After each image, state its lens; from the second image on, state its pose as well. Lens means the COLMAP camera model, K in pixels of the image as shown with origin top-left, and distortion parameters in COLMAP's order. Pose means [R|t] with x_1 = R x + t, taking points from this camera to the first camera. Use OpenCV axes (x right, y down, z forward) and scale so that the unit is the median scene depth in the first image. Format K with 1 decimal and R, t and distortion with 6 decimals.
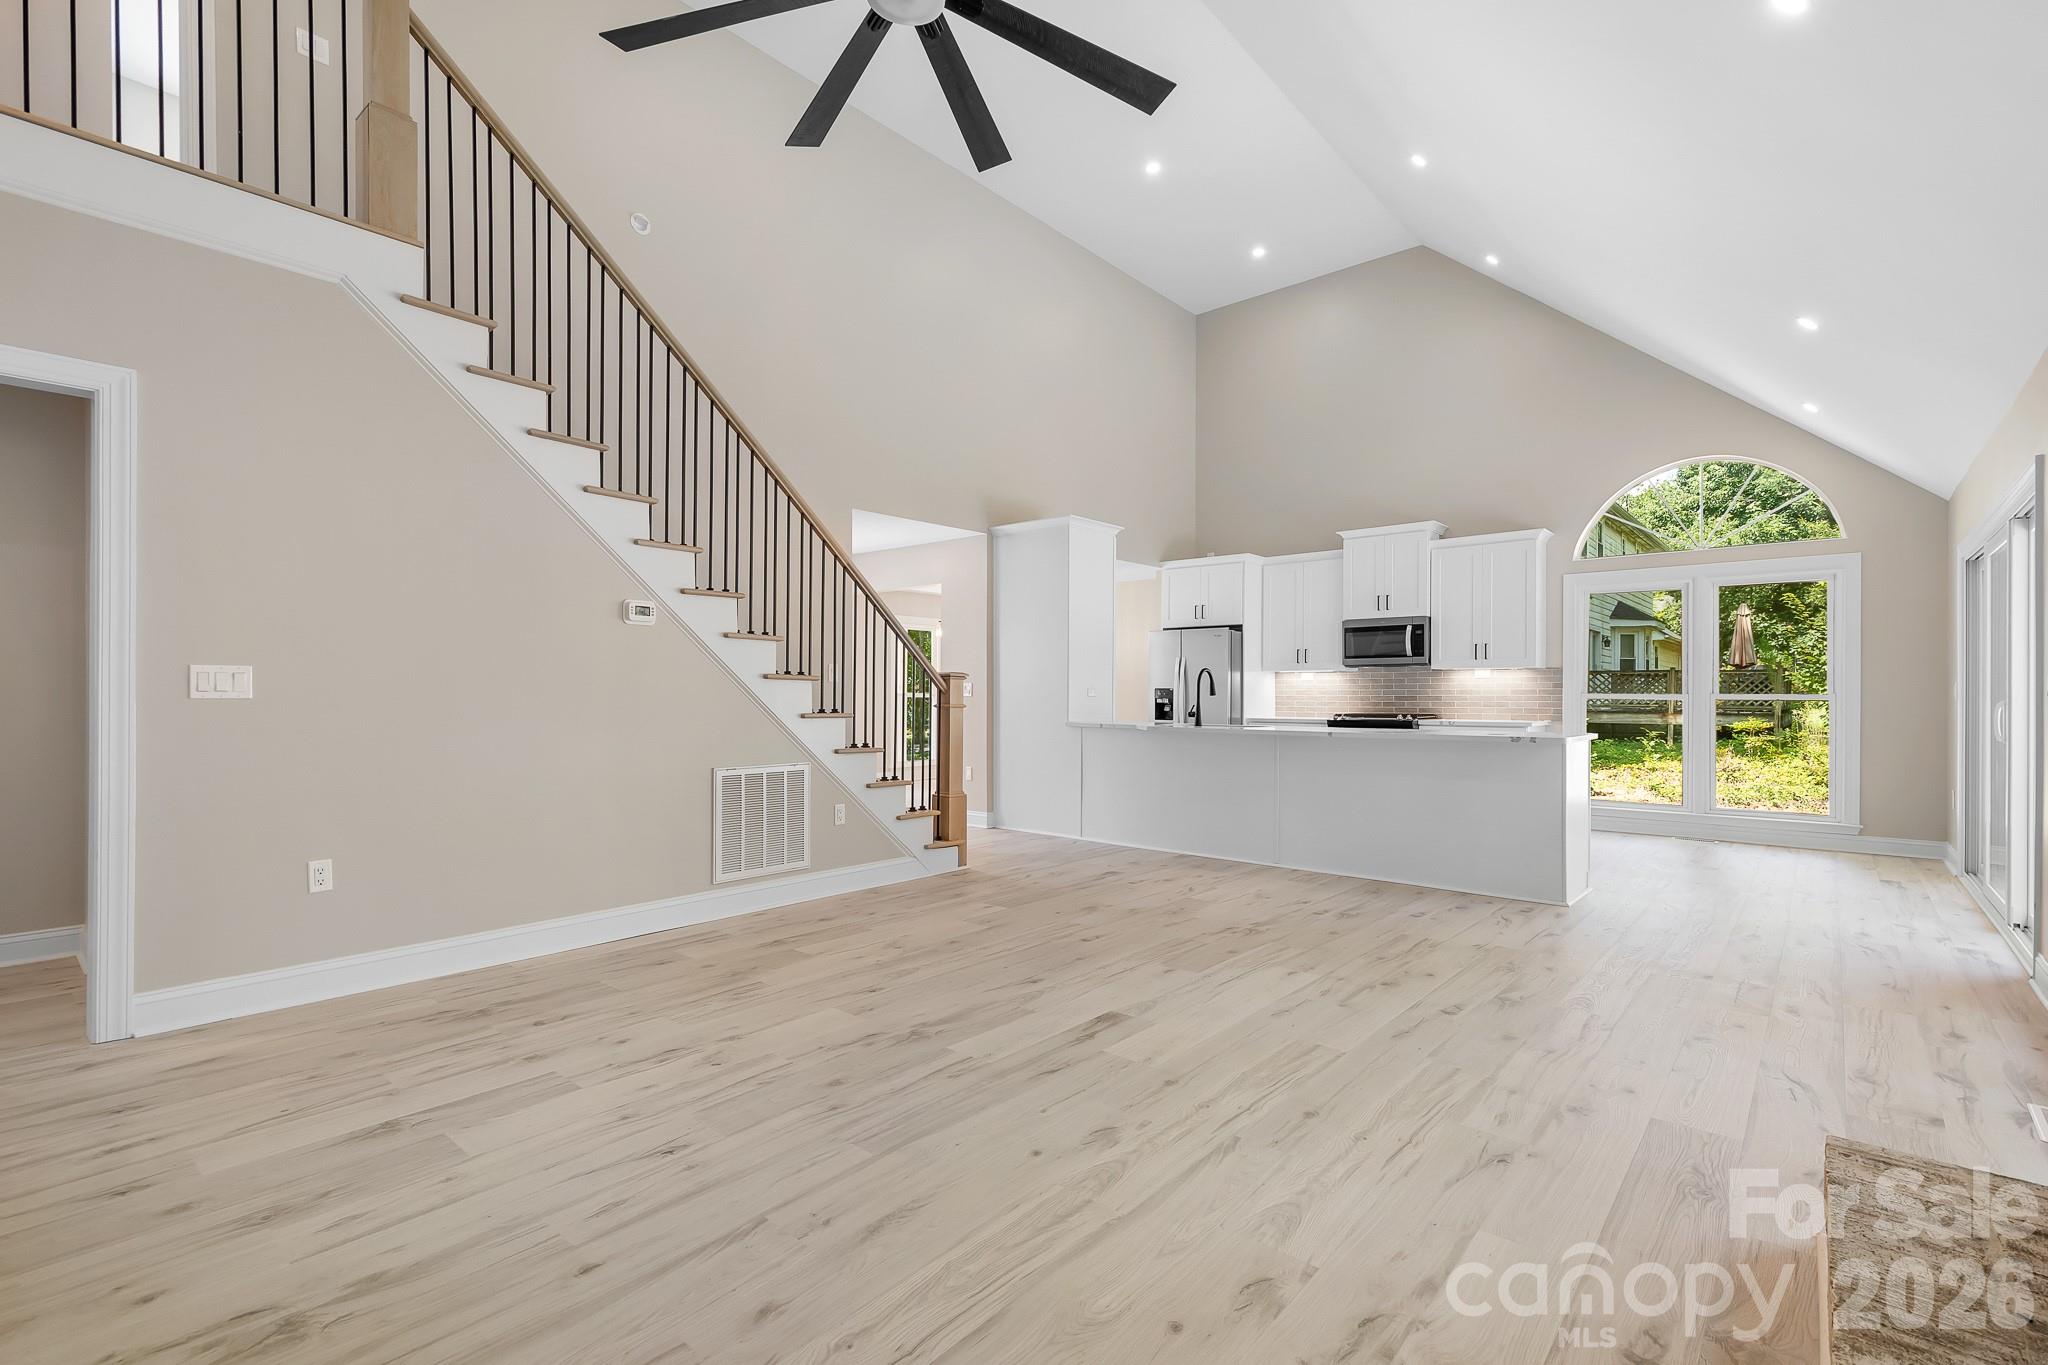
lens RADIAL K [[920.8, 0, 1026.1], [0, 920.8, 698.5], [0, 0, 1]] dist [0.013572, -0.000990]
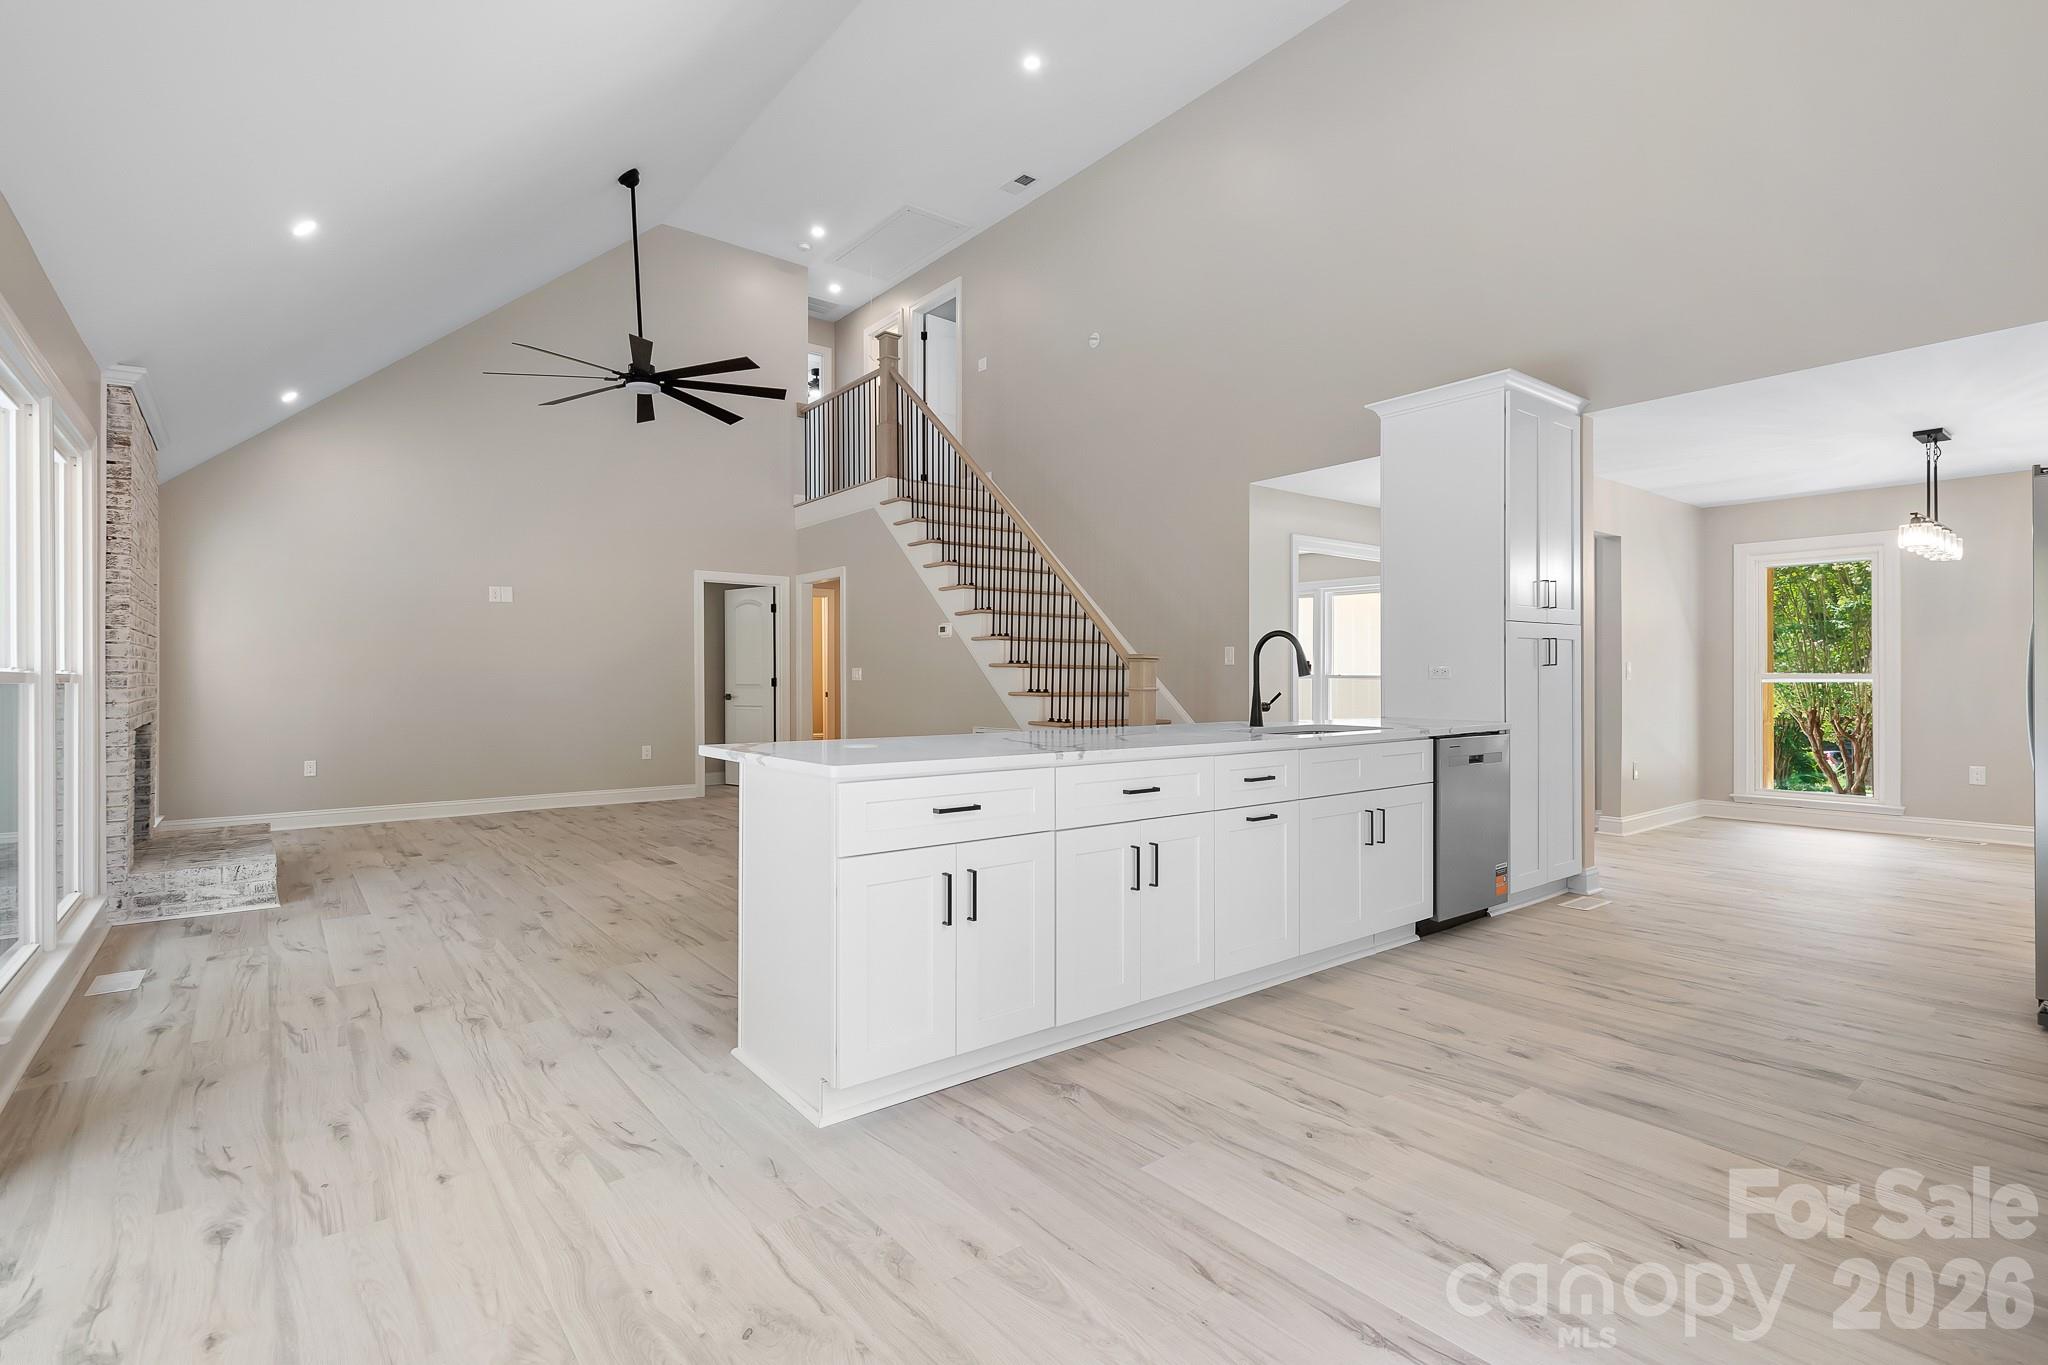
lens RADIAL K [[958.4, 0, 1032.1], [0, 958.4, 682.3], [0, 0, 1]] dist [0.001981, -0.000560]
pose [[-0.179761, 0.002193, -0.983708, 1.528342], [-0.000931, 0.999997, 0.002400, -0.001555], [0.983710, 0.001348, -0.179759, 1.746279]]
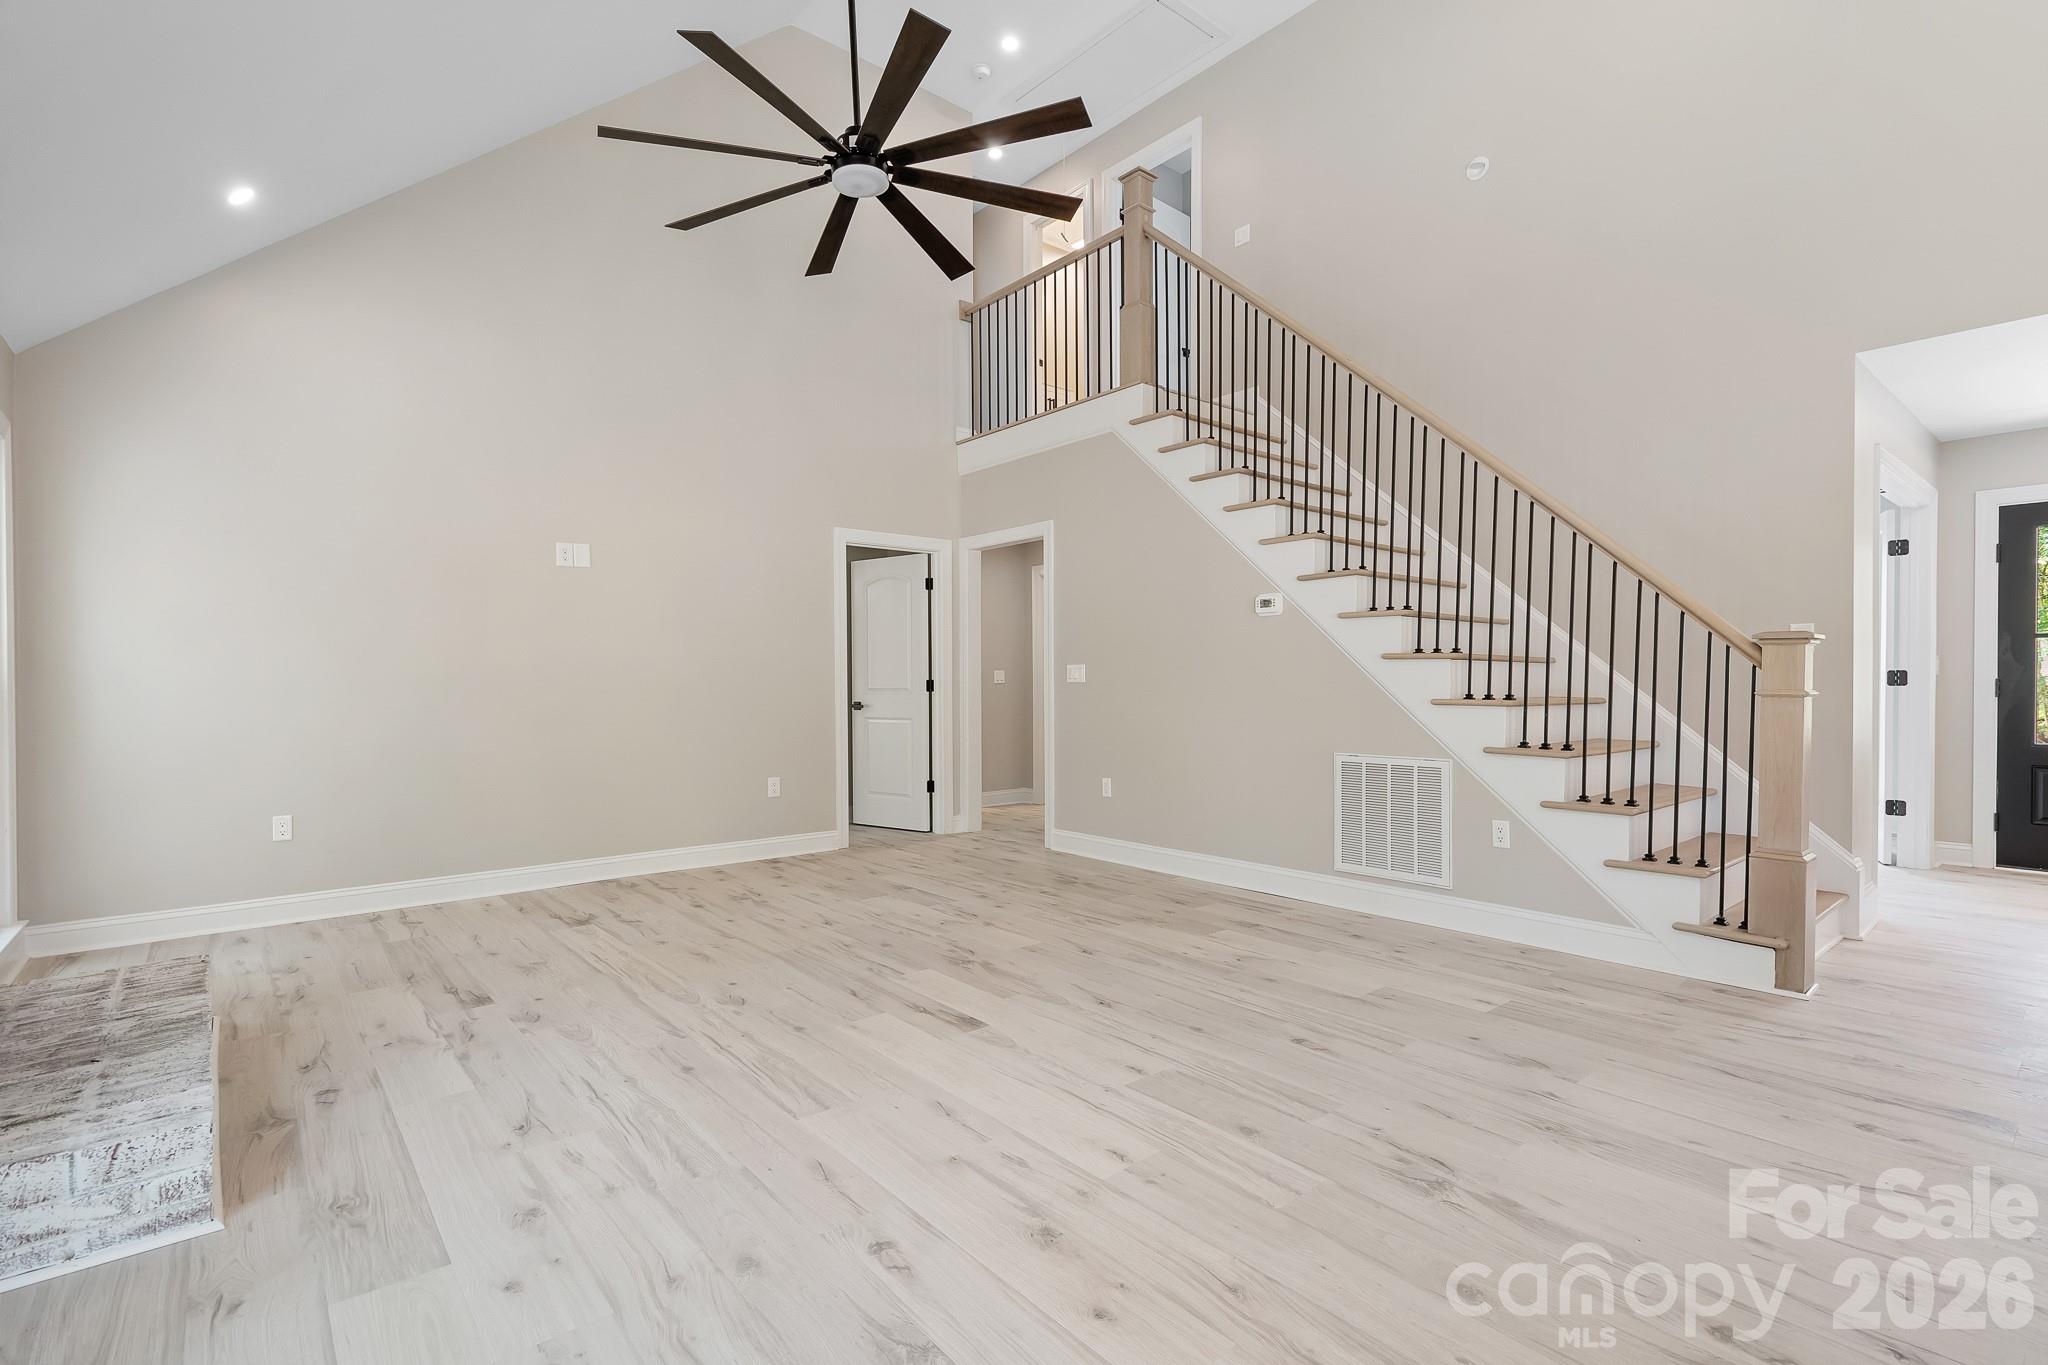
lens RADIAL K [[945.2, 0, 1022.5], [0, 945.2, 688.5], [0, 0, 1]] dist [0.017117, -0.008221]
pose [[-0.158057, 0.007039, -0.987405, 0.898492], [0.003705, 0.999972, 0.006535, -0.000323], [0.987423, -0.002626, -0.158078, 1.050442]]
